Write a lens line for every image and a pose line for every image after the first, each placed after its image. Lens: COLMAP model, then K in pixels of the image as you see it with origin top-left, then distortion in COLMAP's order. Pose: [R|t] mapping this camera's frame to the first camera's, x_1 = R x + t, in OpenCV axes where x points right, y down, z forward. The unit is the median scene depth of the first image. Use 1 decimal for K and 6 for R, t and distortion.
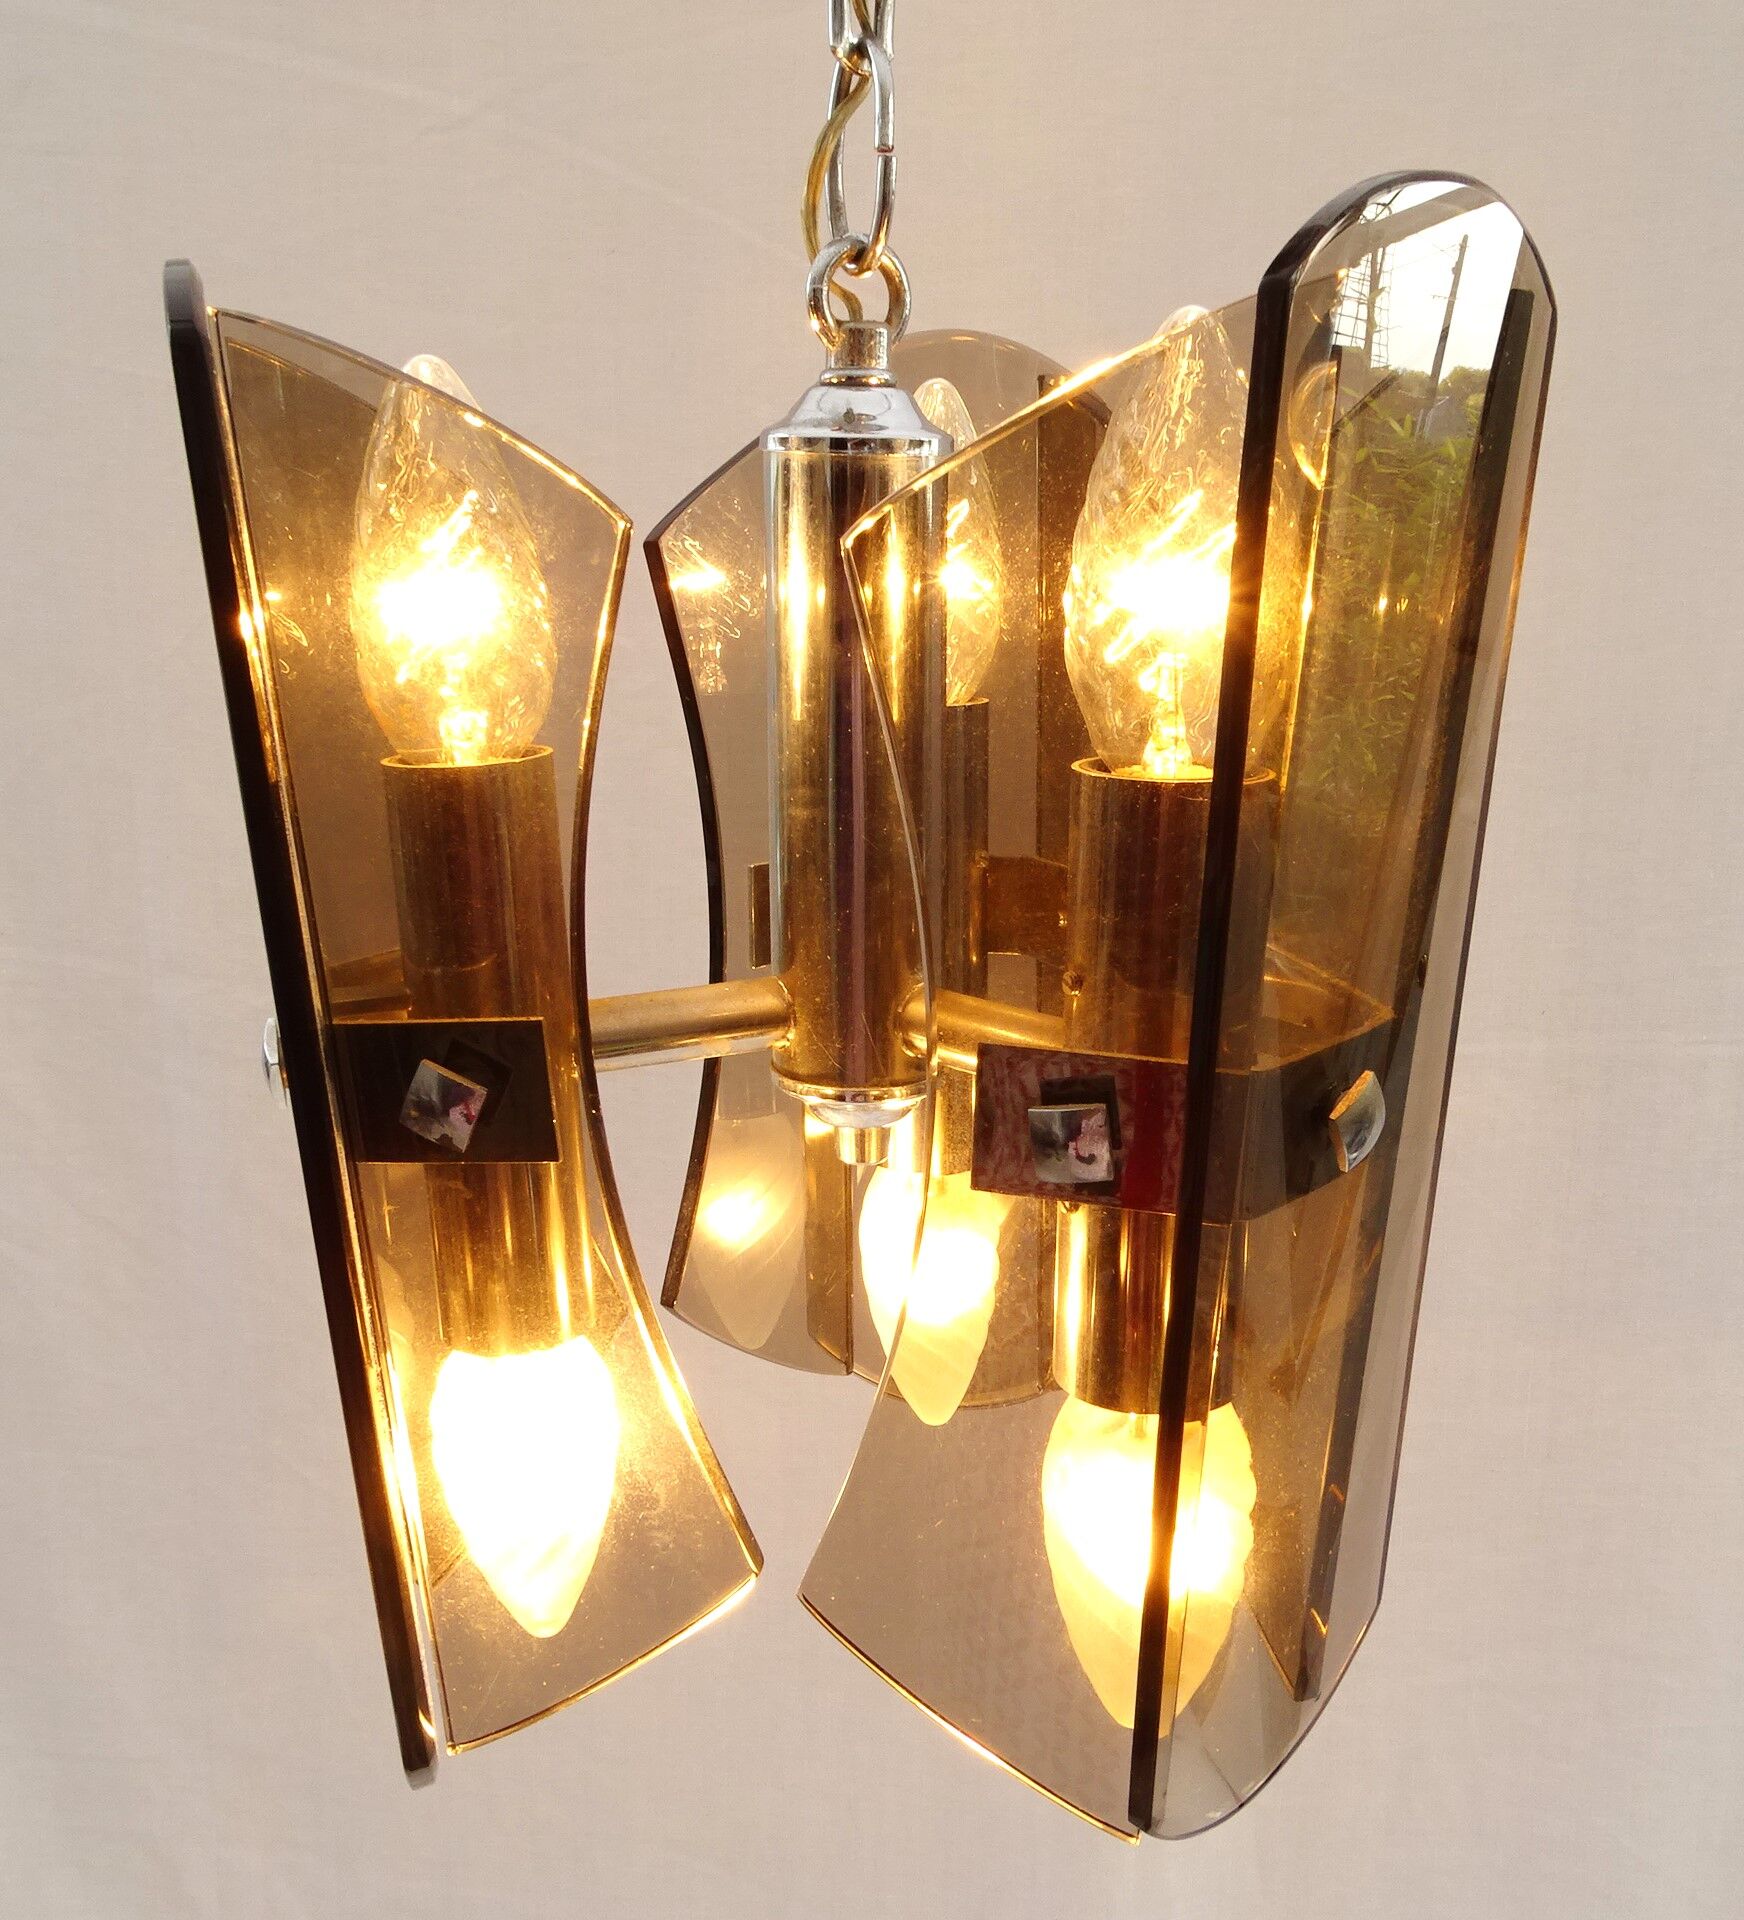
lens RADIAL K [[1810.1, 0, 866.8], [0, 1810.1, 934.3], [0, 0, 1]] dist [0.010486, 0.002044]
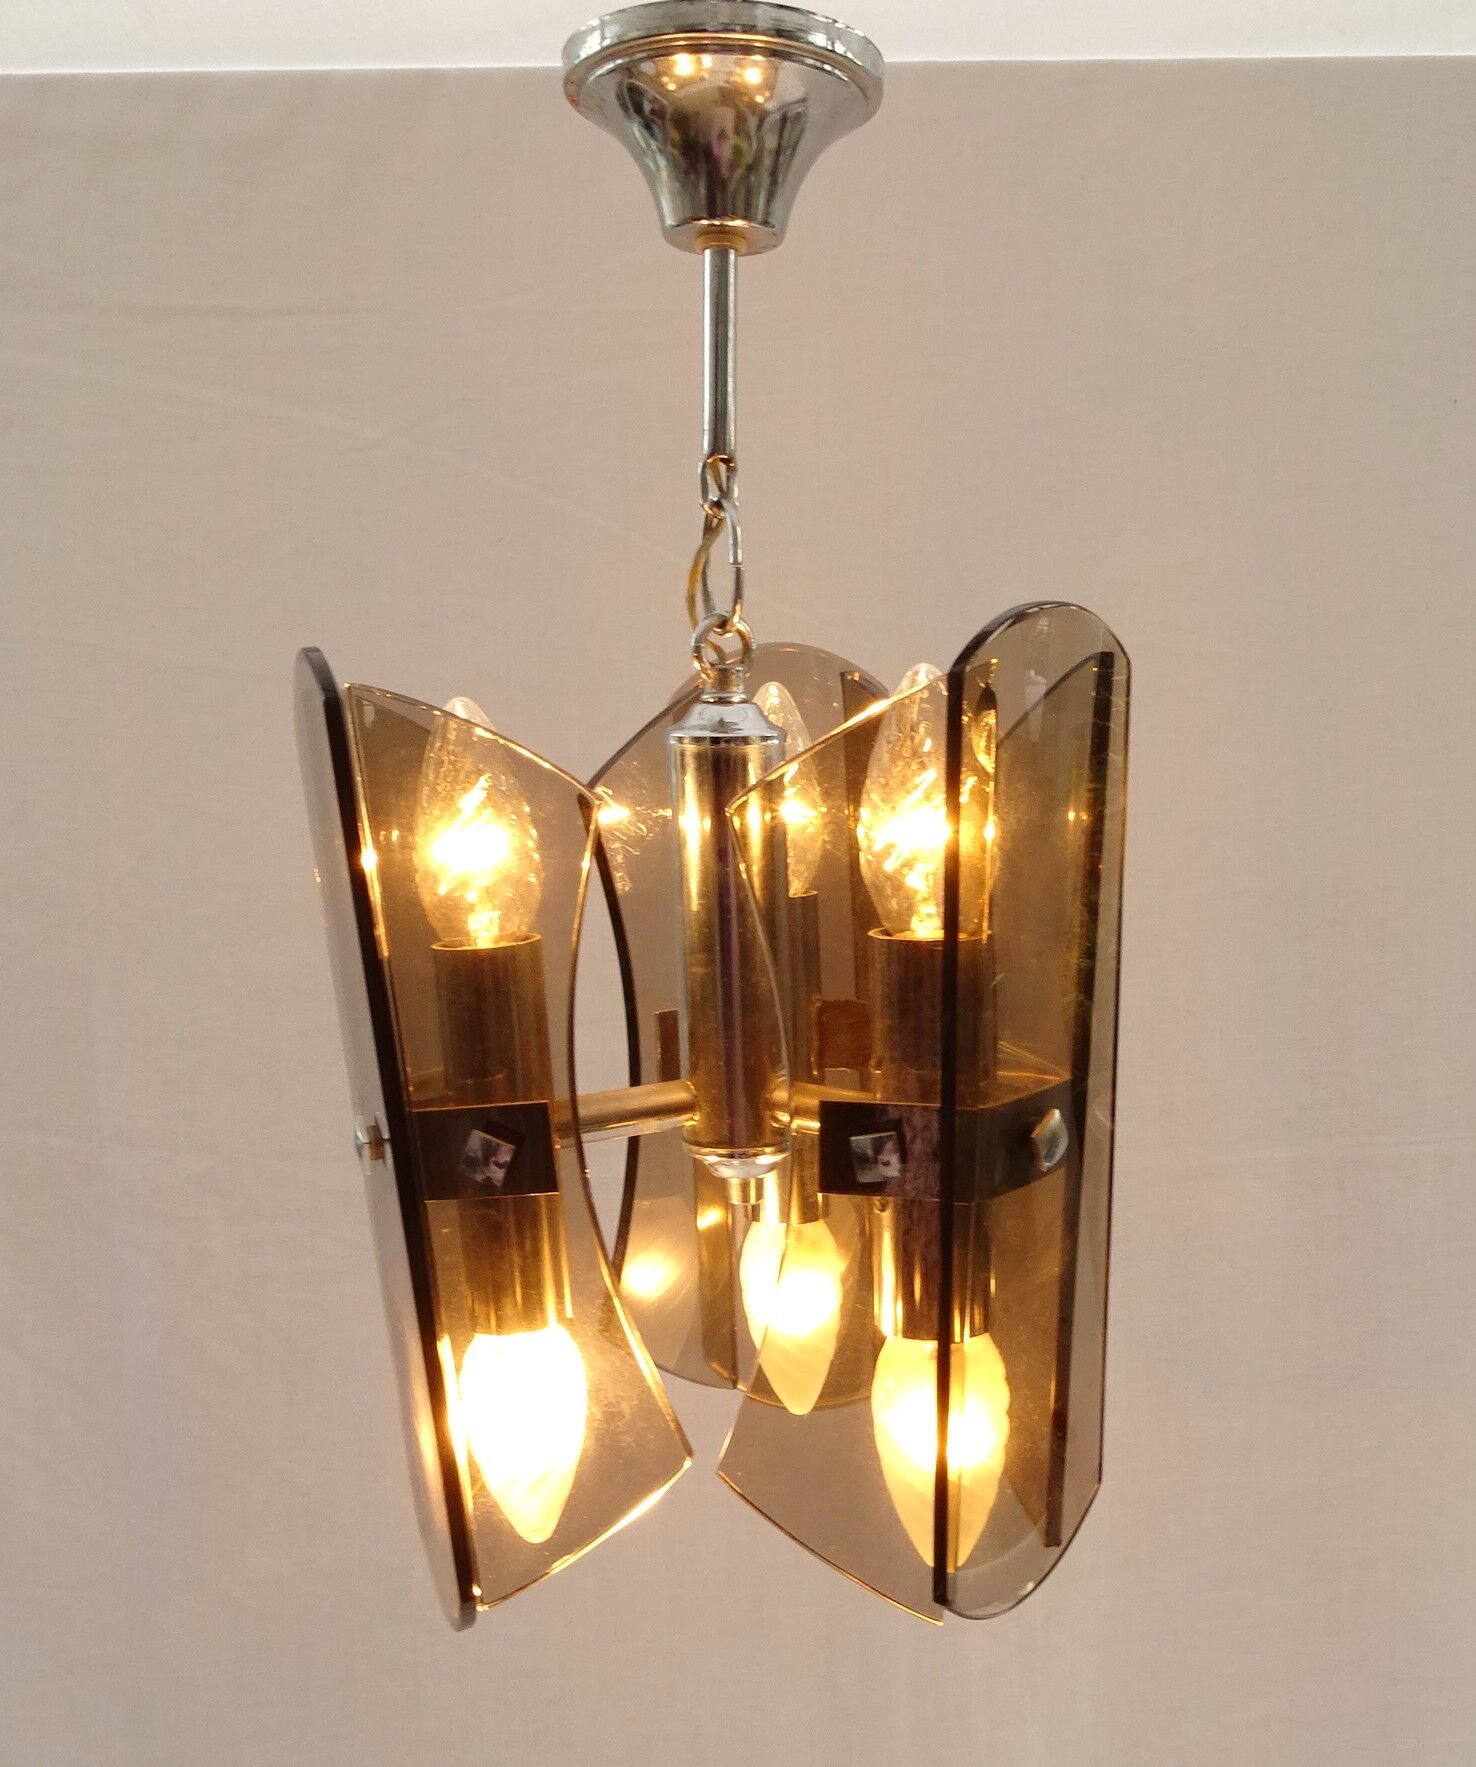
lens RADIAL K [[1711.3, 0, 821.1], [0, 1711.3, 887.8], [0, 0, 1]] dist [0.004460, 0.009027]
pose [[0.997072, -0.036177, 0.067369, -0.028482], [0.044356, 0.991270, -0.124166, 0.050626], [-0.062289, 0.126791, 0.989972, -0.477503]]
